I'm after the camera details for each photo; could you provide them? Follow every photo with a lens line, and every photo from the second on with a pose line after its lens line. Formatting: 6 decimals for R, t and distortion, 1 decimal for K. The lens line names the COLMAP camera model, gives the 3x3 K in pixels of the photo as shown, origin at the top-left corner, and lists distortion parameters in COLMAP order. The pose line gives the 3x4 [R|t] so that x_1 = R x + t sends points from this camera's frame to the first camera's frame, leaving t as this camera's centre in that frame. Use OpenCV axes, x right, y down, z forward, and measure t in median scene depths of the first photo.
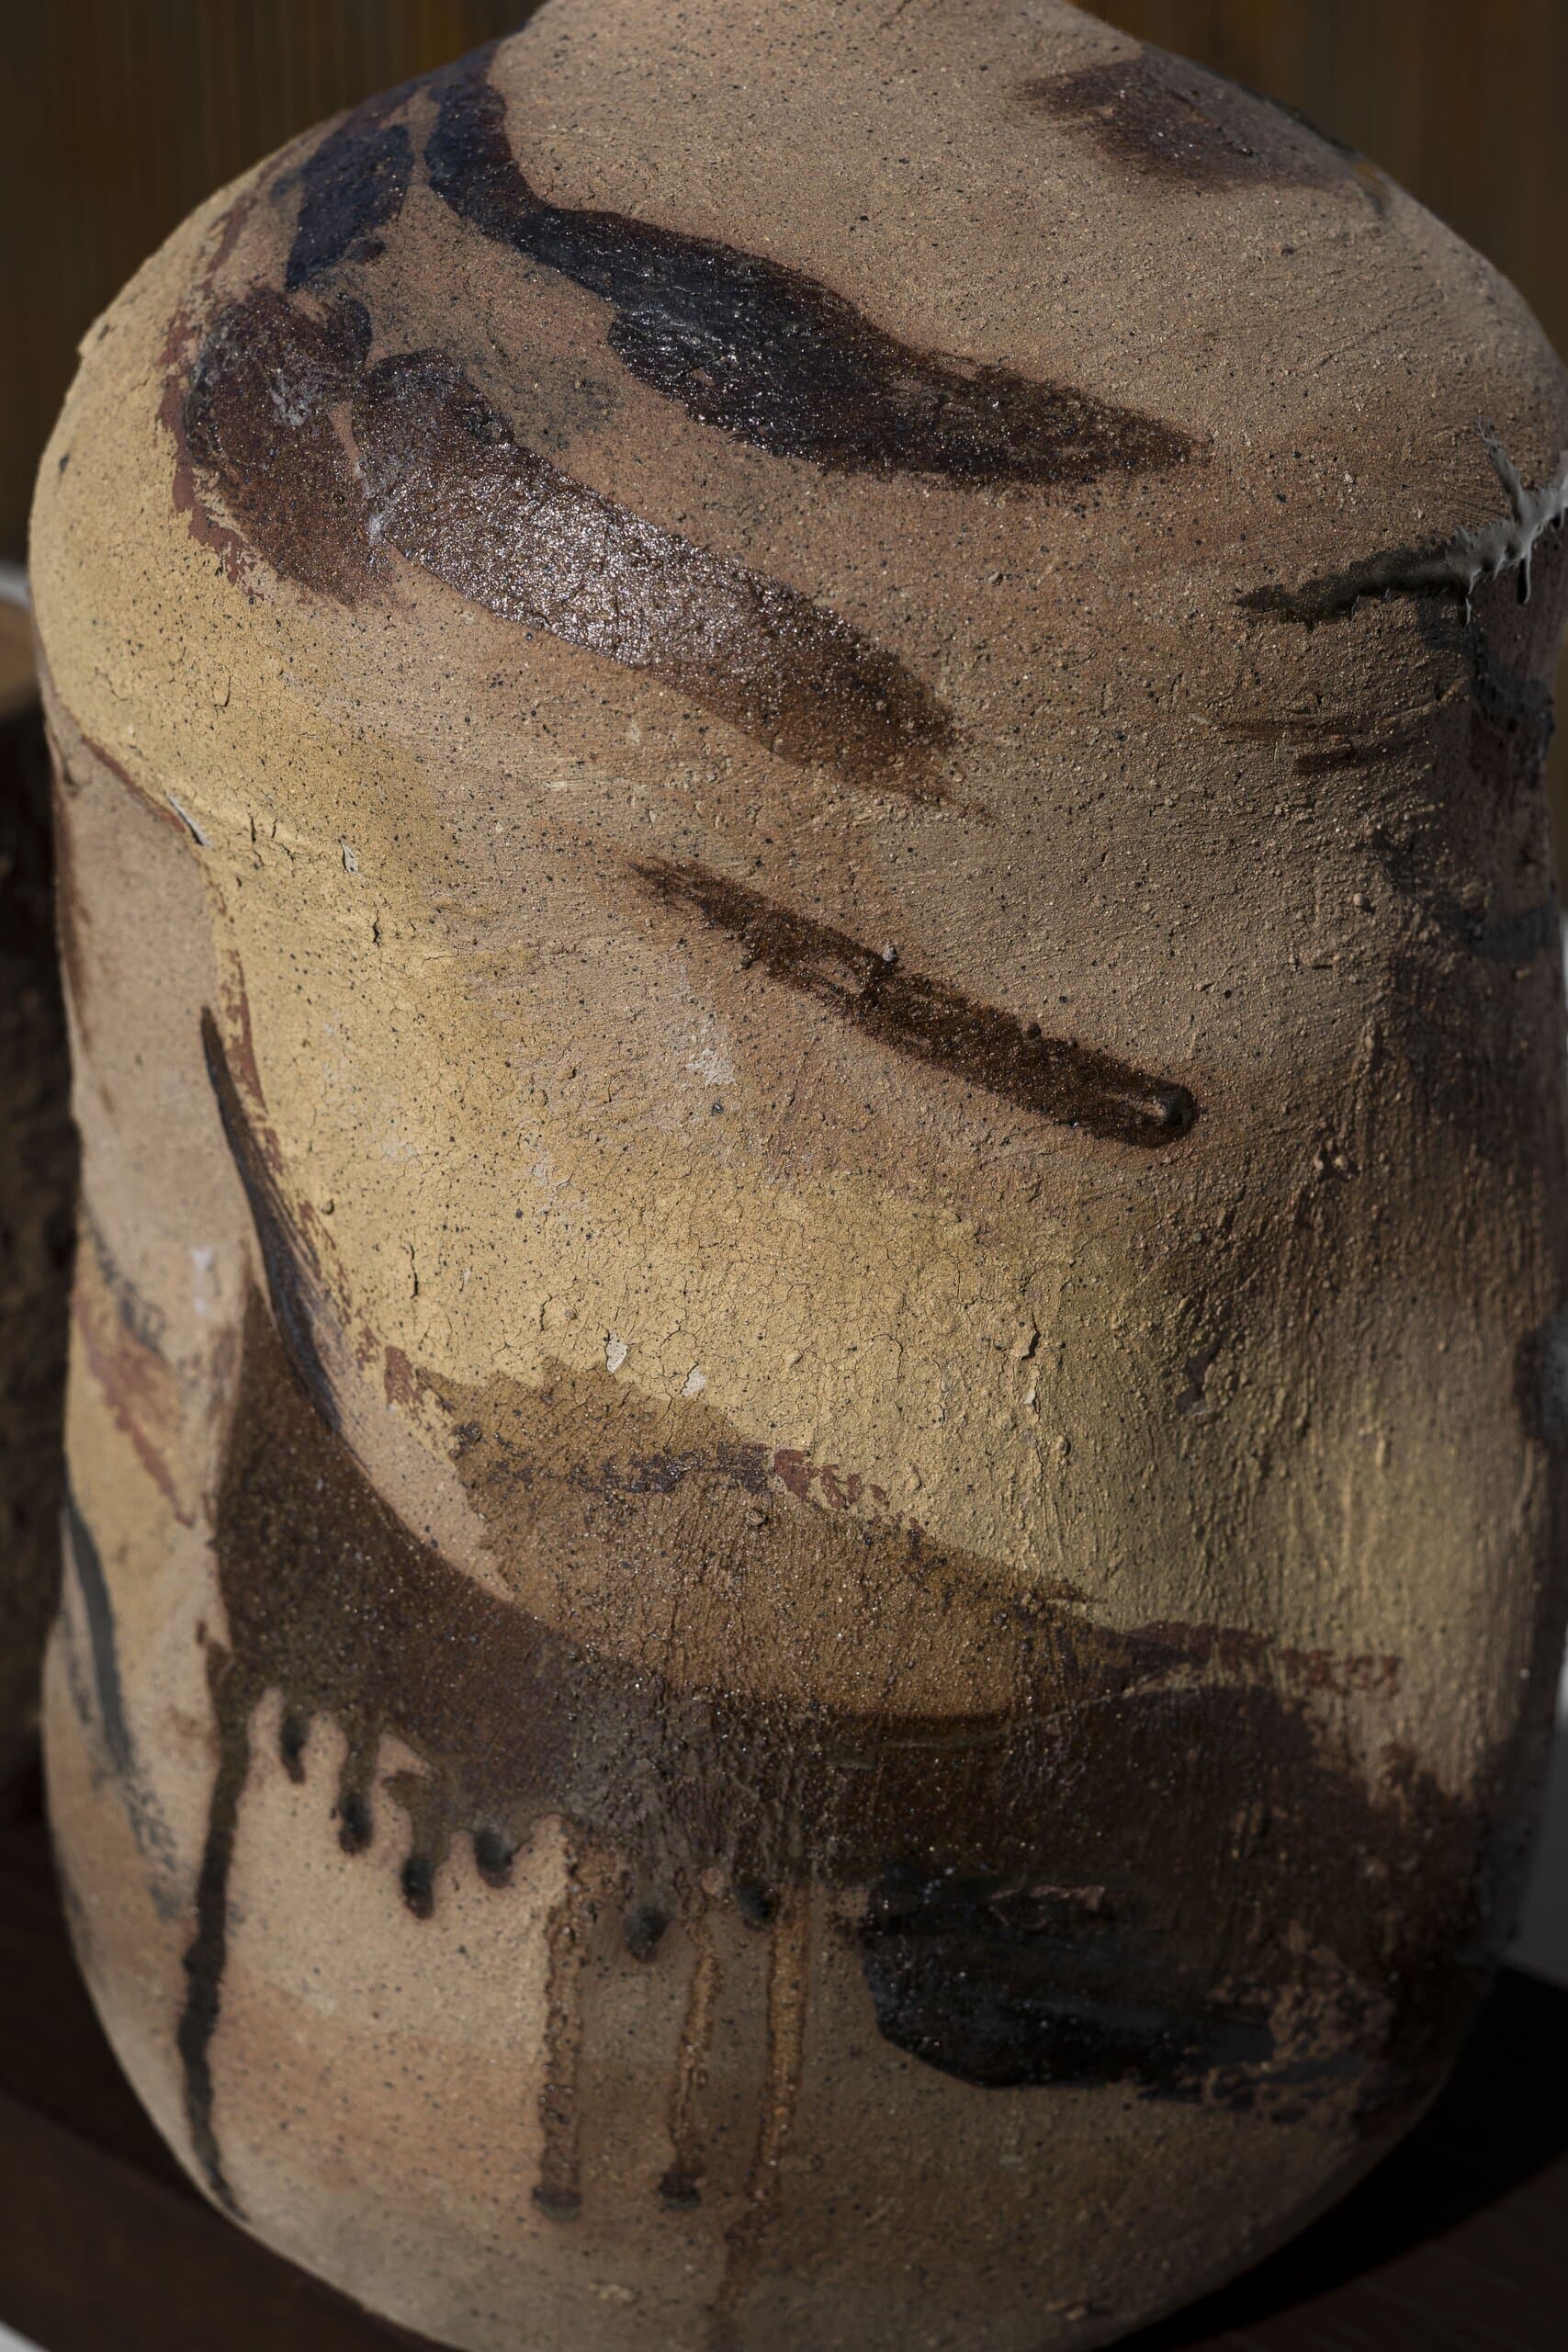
lens RADIAL K [[3842.7, 0, 784.0], [0, 3842.7, 1176.0], [0, 0, 1]] dist [-0.036401, -0.050732]
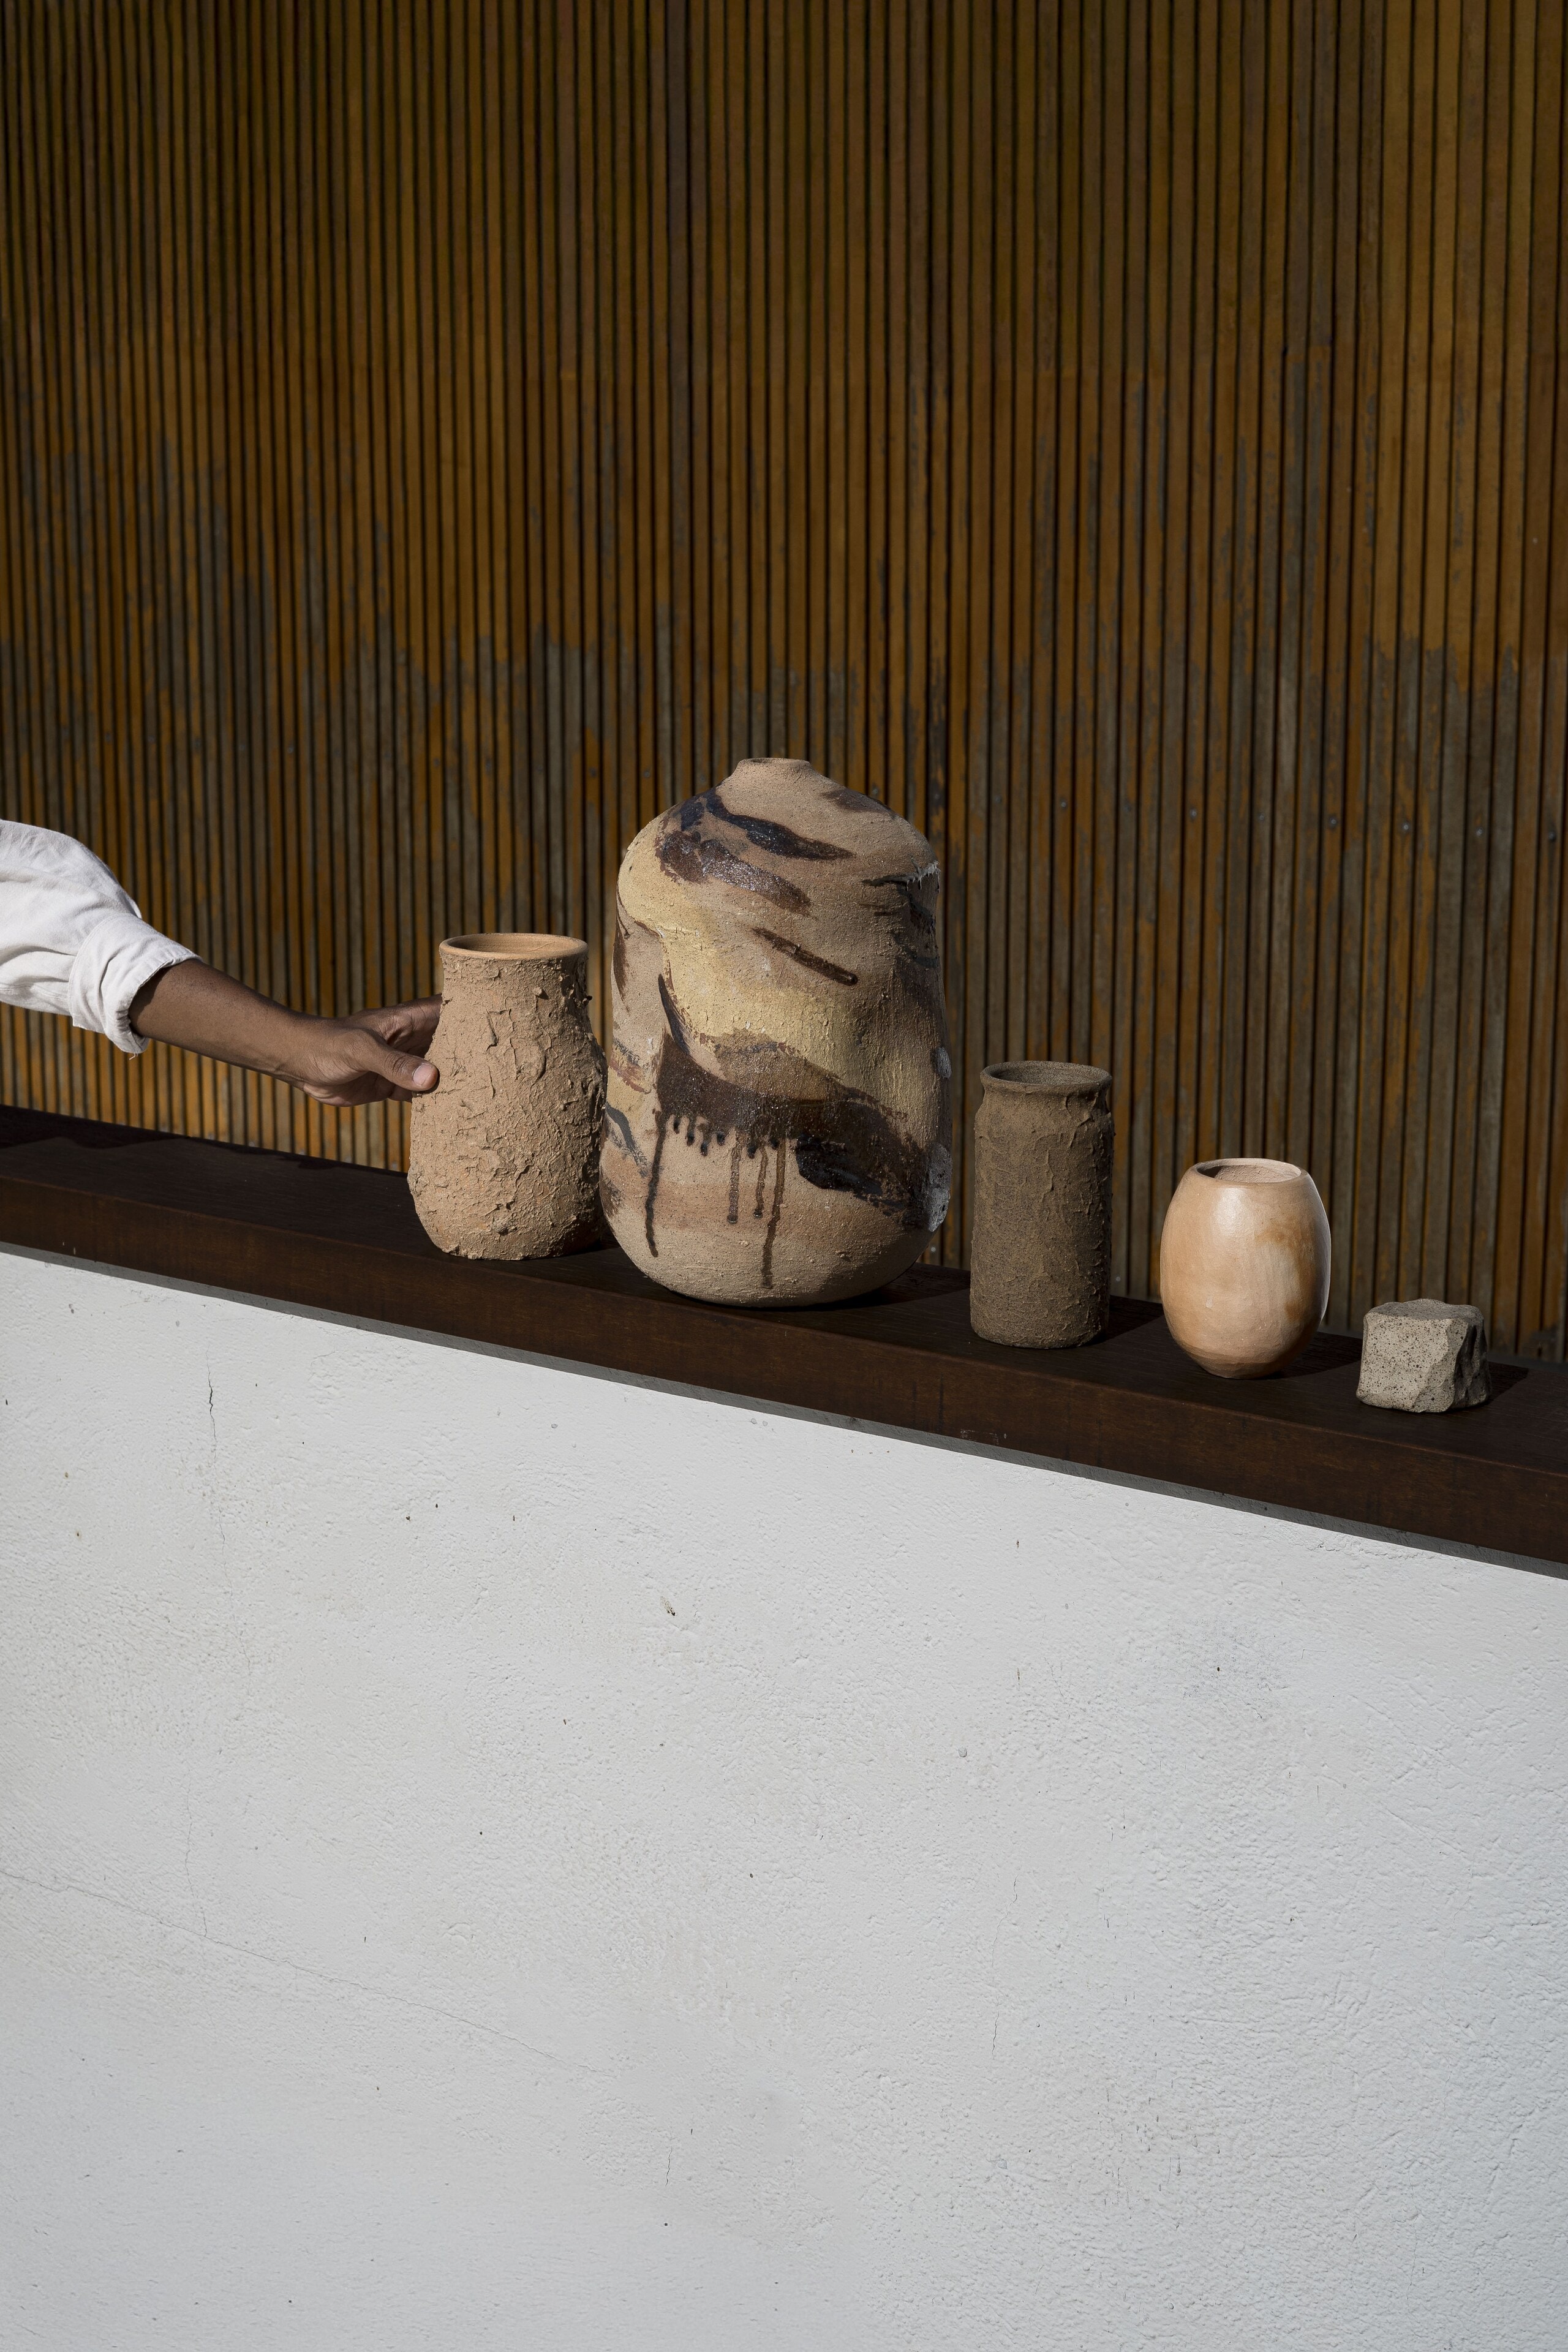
lens RADIAL K [[3843.1, 0, 784.0], [0, 3843.1, 1176.0], [0, 0, 1]] dist [-0.036401, -0.050732]
pose [[0.999058, -0.006813, 0.042850, -0.216979], [0.015753, 0.977159, -0.211925, 1.336780], [-0.040427, 0.212401, 0.976346, -4.009181]]
